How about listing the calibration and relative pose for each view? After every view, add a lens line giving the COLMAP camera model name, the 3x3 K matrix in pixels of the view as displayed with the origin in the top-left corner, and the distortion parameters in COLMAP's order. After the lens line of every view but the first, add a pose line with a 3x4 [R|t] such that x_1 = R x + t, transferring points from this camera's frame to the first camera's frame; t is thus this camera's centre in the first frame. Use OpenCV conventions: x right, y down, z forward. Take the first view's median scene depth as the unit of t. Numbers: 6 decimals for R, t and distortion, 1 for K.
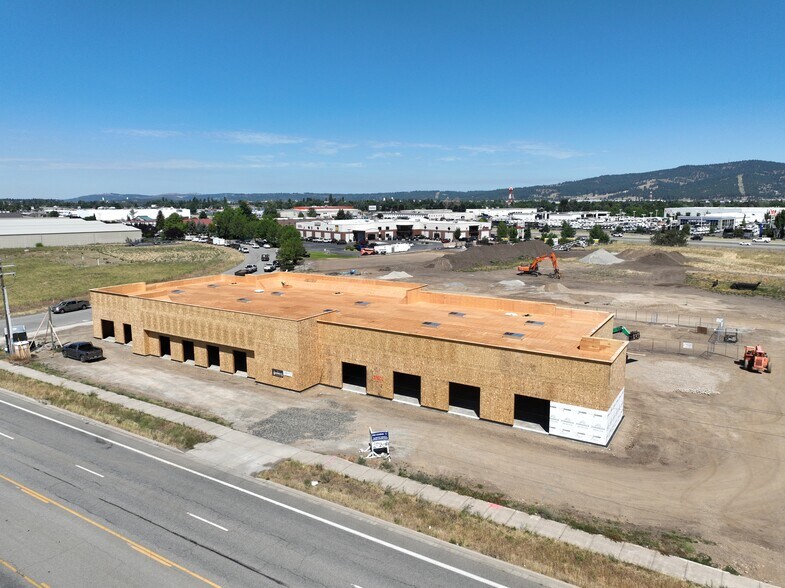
lens RADIAL K [[557.8, 0, 395.8], [0, 557.8, 288.7], [0, 0, 1]] dist [0.004853, 0.003277]
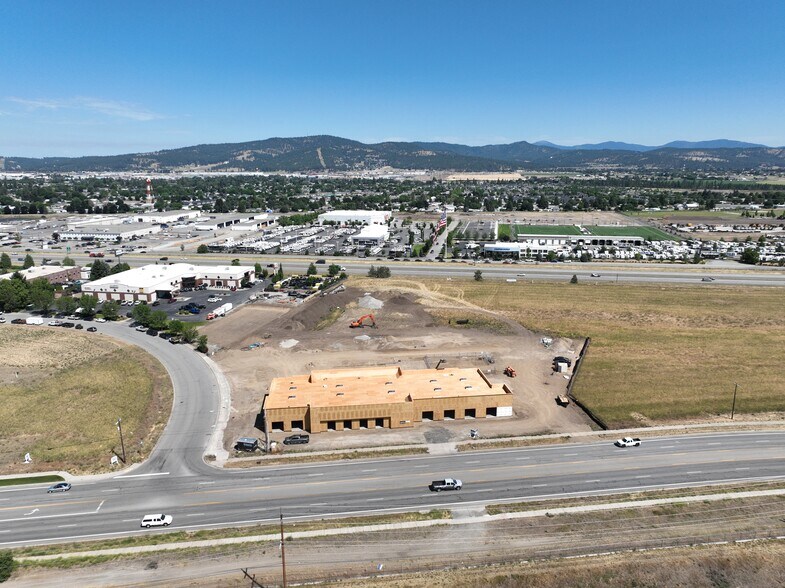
lens RADIAL K [[557.8, 0, 395.8], [0, 557.8, 288.7], [0, 0, 1]] dist [0.004853, 0.003277]
pose [[0.773377, -0.137035, 0.618958, -1.511352], [0.099360, 0.990493, 0.095142, -0.618123], [-0.626111, -0.012081, 0.779640, -0.871370]]
